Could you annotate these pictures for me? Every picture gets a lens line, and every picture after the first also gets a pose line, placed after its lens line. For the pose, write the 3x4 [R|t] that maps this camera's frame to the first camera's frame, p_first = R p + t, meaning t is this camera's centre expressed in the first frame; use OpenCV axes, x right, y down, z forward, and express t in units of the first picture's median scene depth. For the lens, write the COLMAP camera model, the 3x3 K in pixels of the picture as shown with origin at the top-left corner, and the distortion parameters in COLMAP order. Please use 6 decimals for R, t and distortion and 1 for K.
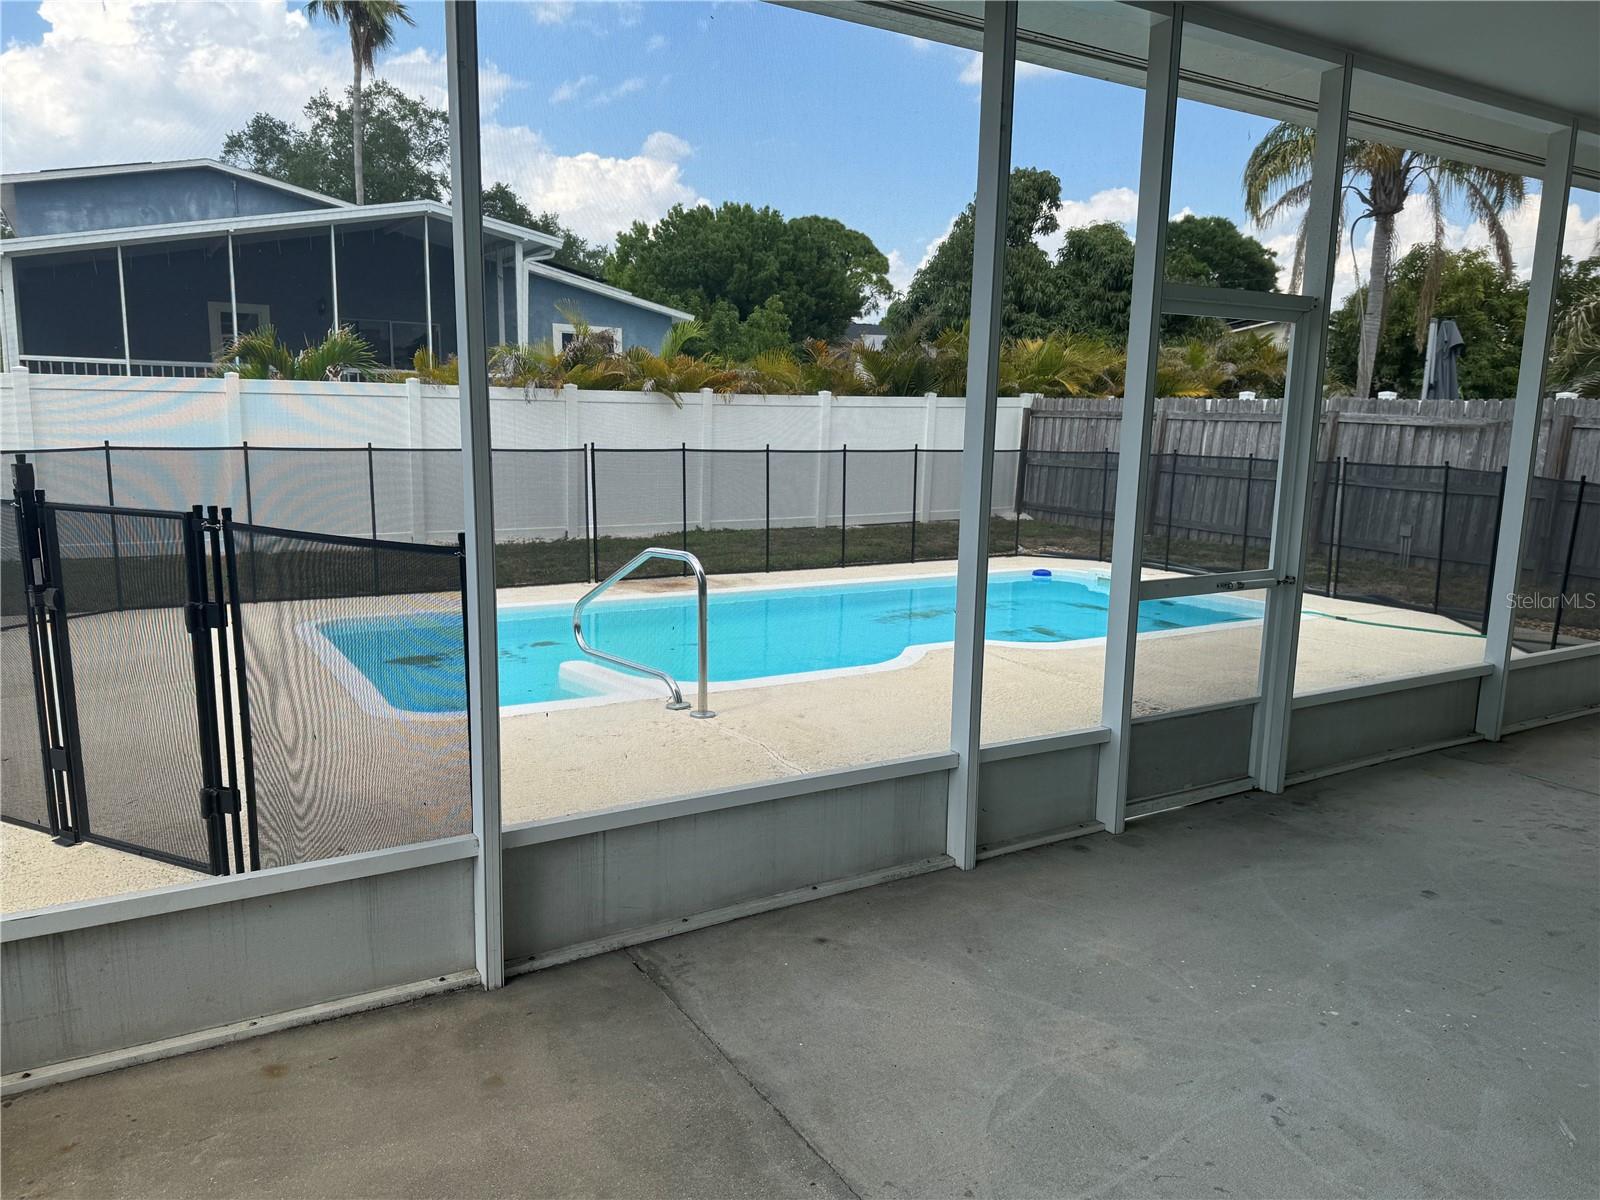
lens RADIAL K [[1115.4, 0, 800.0], [0, 1115.4, 600.0], [0, 0, 1]] dist [0.088534, -0.120408]
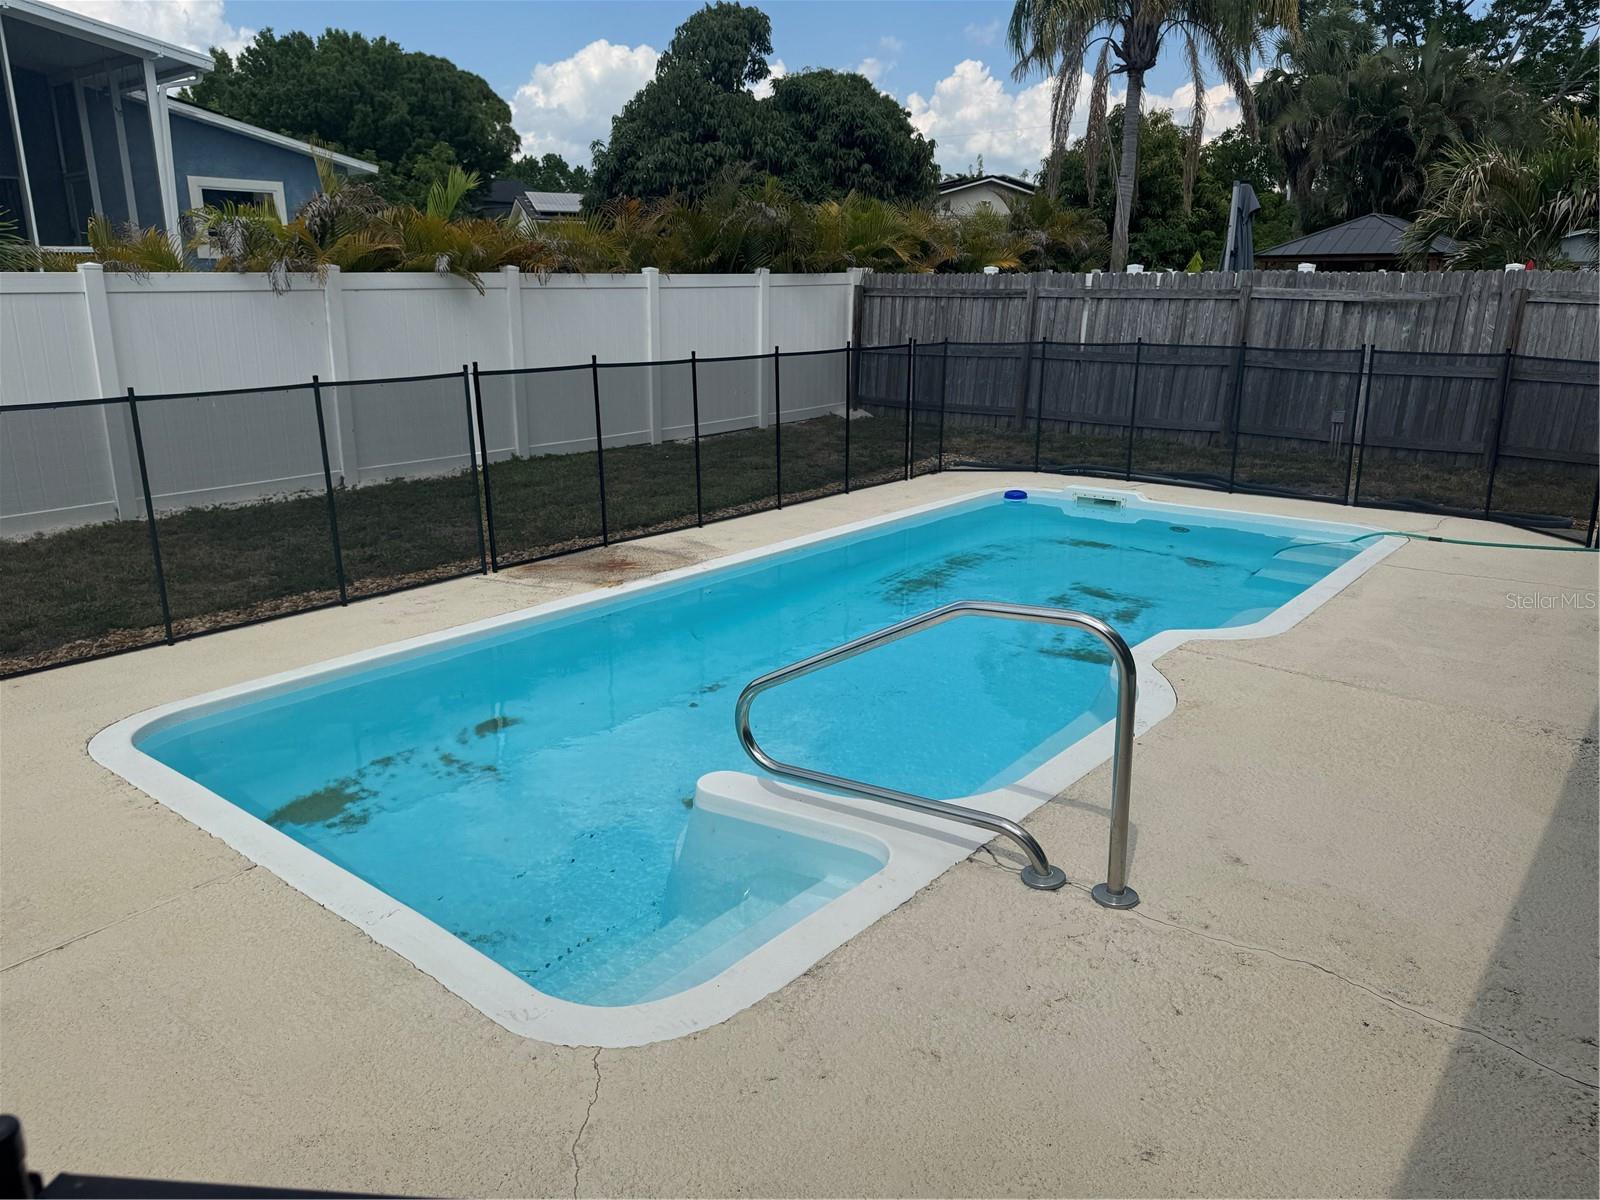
lens RADIAL K [[1115.4, 0, 800.0], [0, 1115.4, 600.0], [0, 0, 1]] dist [0.088534, -0.120408]
pose [[0.945004, -0.106057, 0.309385, -0.135394], [0.070571, 0.989801, 0.123746, -0.042518], [-0.319354, -0.095107, 0.942851, 0.181284]]
